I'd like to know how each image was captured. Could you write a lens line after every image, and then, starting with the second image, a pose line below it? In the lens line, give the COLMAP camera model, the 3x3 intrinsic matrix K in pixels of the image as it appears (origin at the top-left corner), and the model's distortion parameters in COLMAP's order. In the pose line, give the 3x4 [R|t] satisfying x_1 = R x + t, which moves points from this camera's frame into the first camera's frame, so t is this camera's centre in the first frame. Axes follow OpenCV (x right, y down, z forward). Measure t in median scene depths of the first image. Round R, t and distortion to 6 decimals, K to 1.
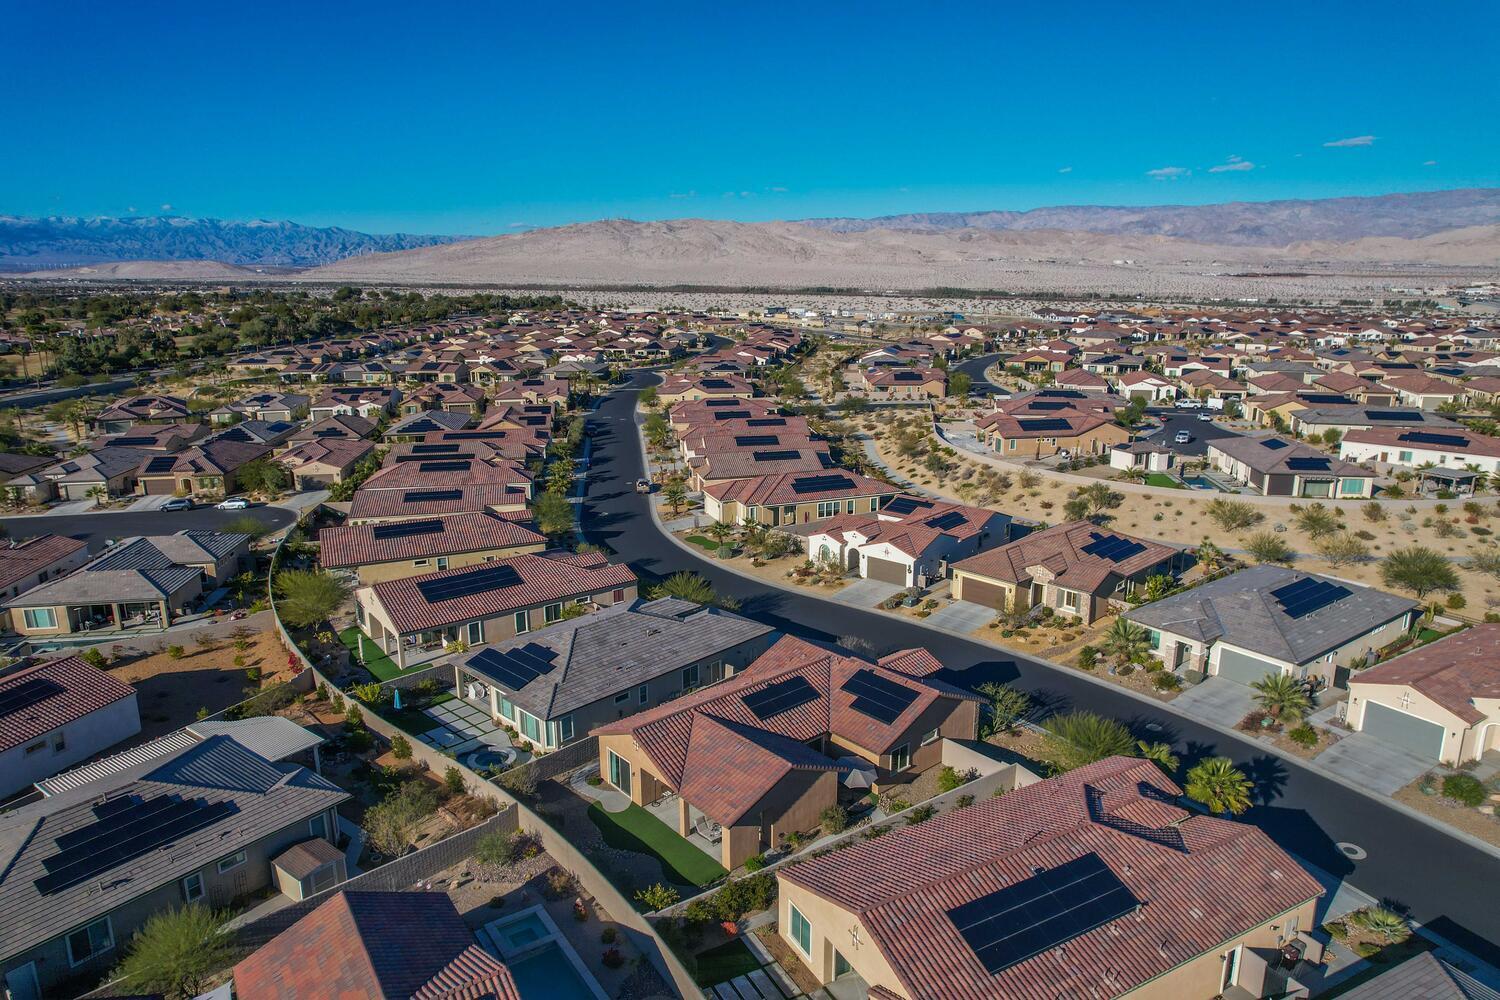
lens RADIAL K [[960.8, 0, 749.3], [0, 960.8, 504.2], [0, 0, 1]] dist [-0.078408, 0.072526]
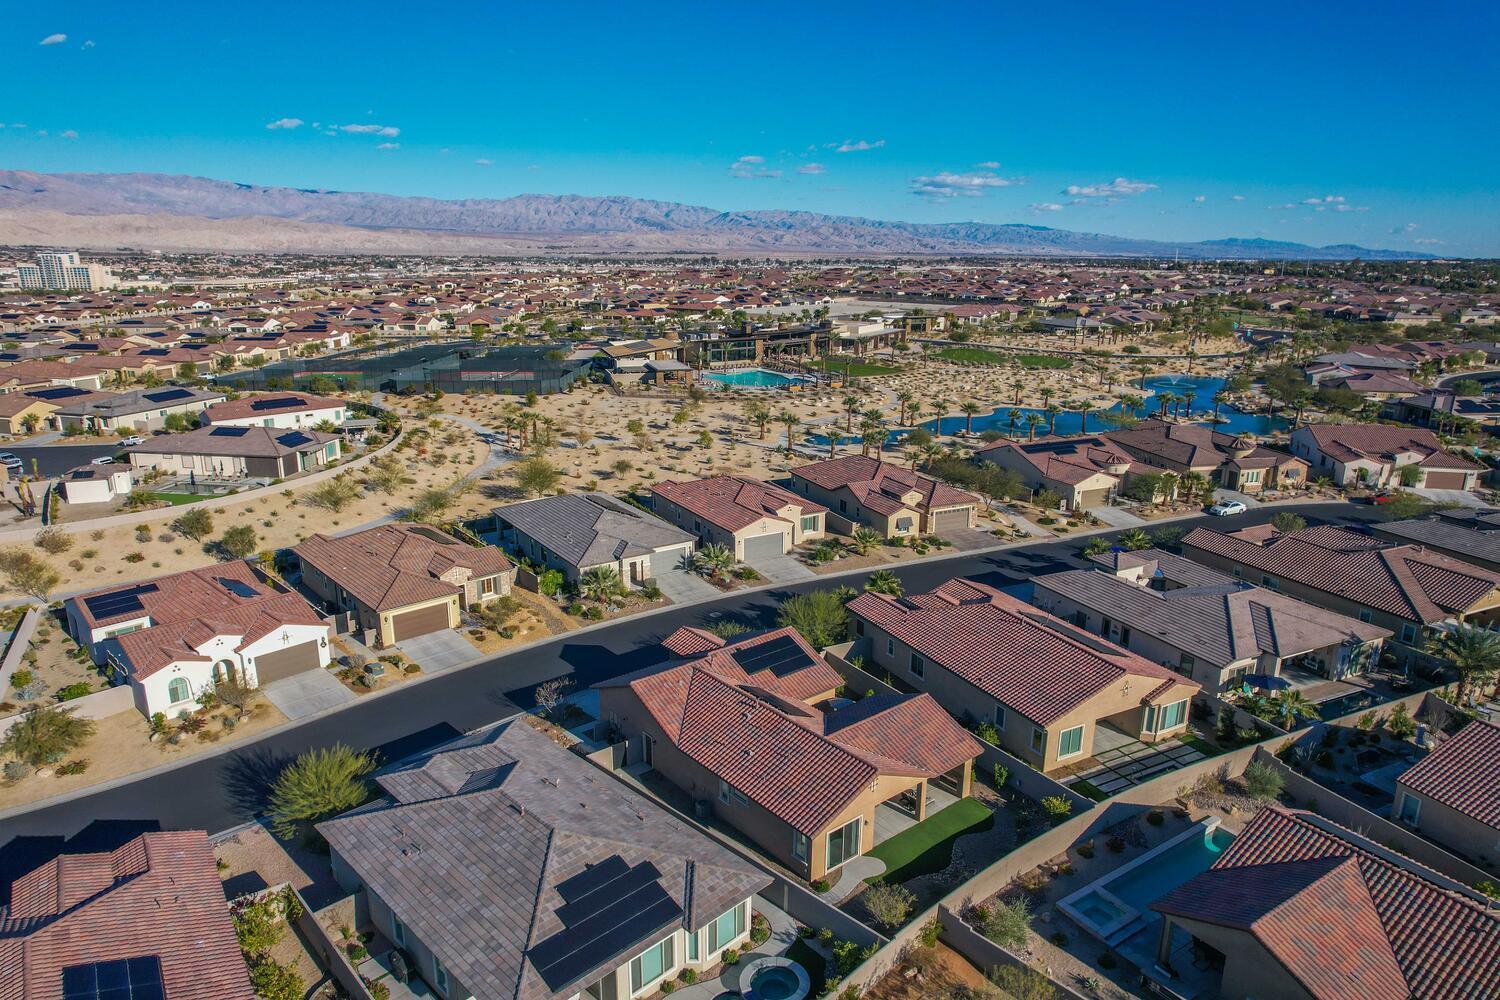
lens RADIAL K [[960.8, 0, 749.3], [0, 960.8, 504.2], [0, 0, 1]] dist [-0.078408, 0.072526]
pose [[0.020929, -0.255968, 0.966459, -0.084879], [0.235222, 0.940796, 0.244077, -0.022613], [-0.971716, 0.222224, 0.079899, 0.090019]]
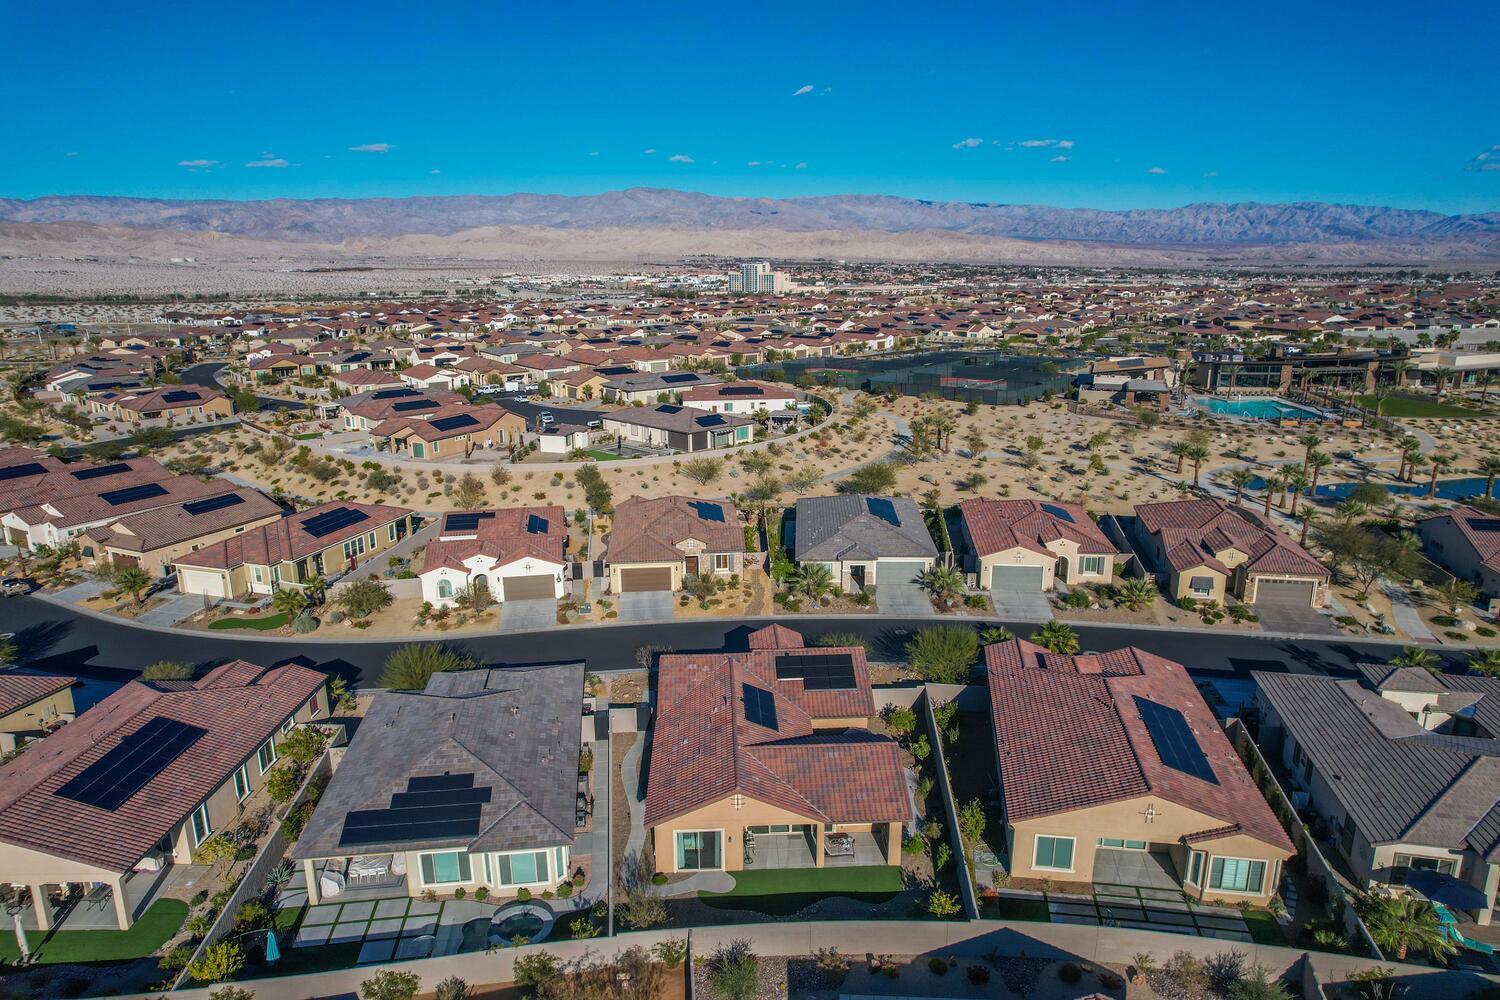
lens RADIAL K [[960.8, 0, 749.3], [0, 960.8, 504.2], [0, 0, 1]] dist [-0.078408, 0.072526]
pose [[0.619596, -0.195259, 0.760246, -0.066336], [0.192491, 0.976787, 0.093995, -0.008846], [-0.760952, 0.088102, 0.642799, 0.037040]]
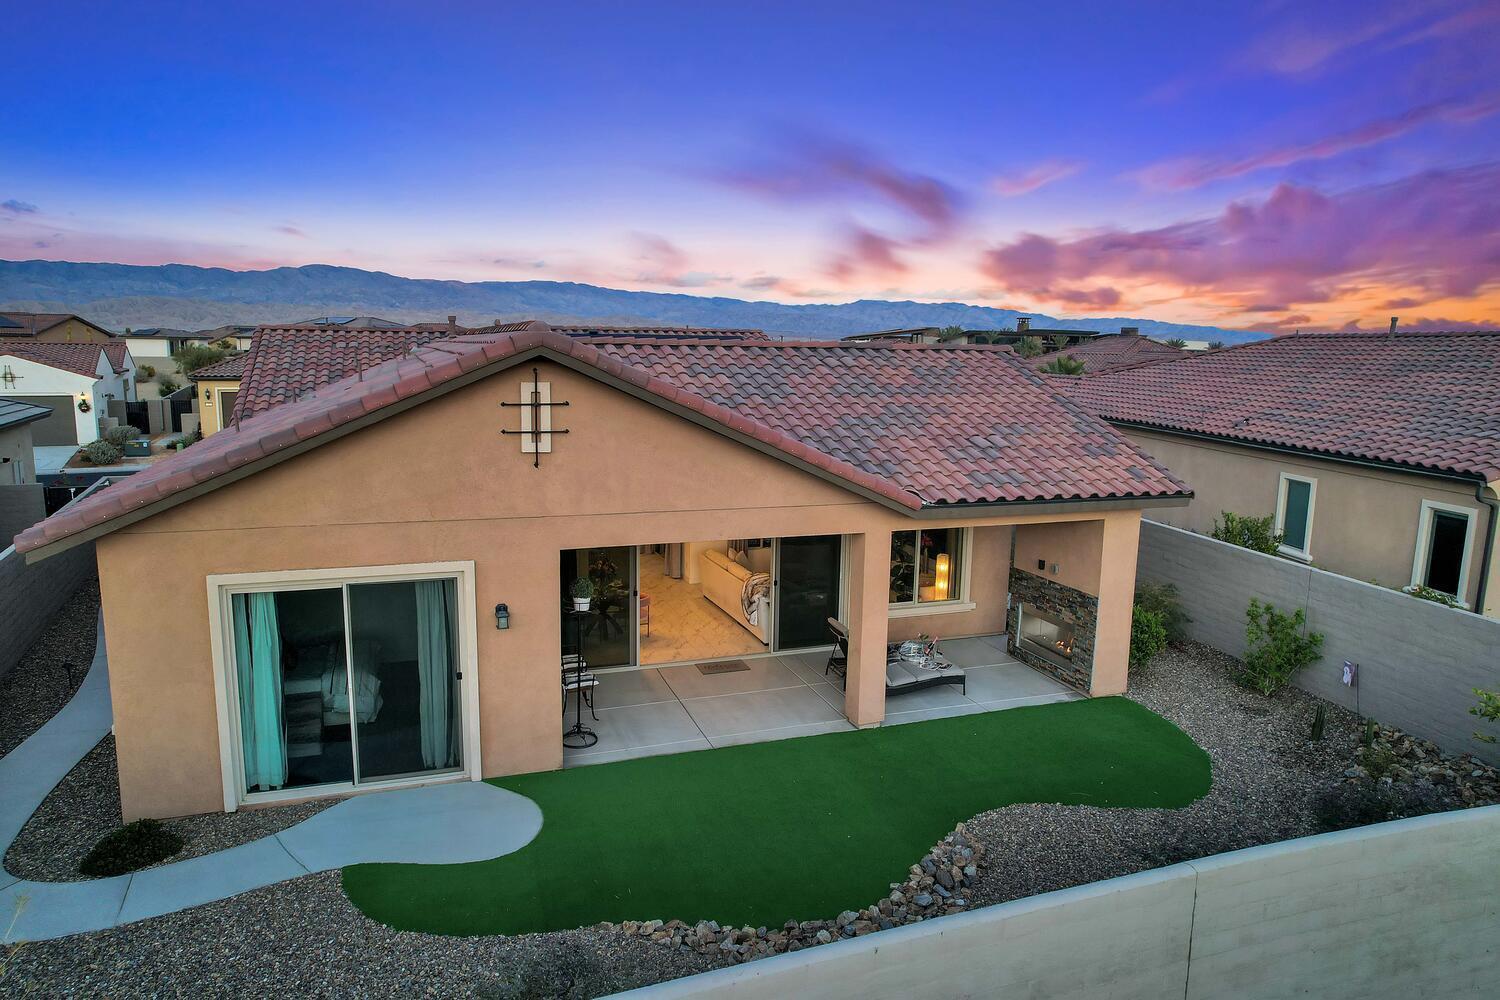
lens RADIAL K [[960.8, 0, 749.3], [0, 960.8, 504.2], [0, 0, 1]] dist [-0.078408, 0.072526]
pose [[0.348561, -0.139133, 0.926902, -0.025538], [0.204677, 0.976353, 0.069587, 0.024027], [-0.914666, 0.165460, 0.368795, 0.082037]]
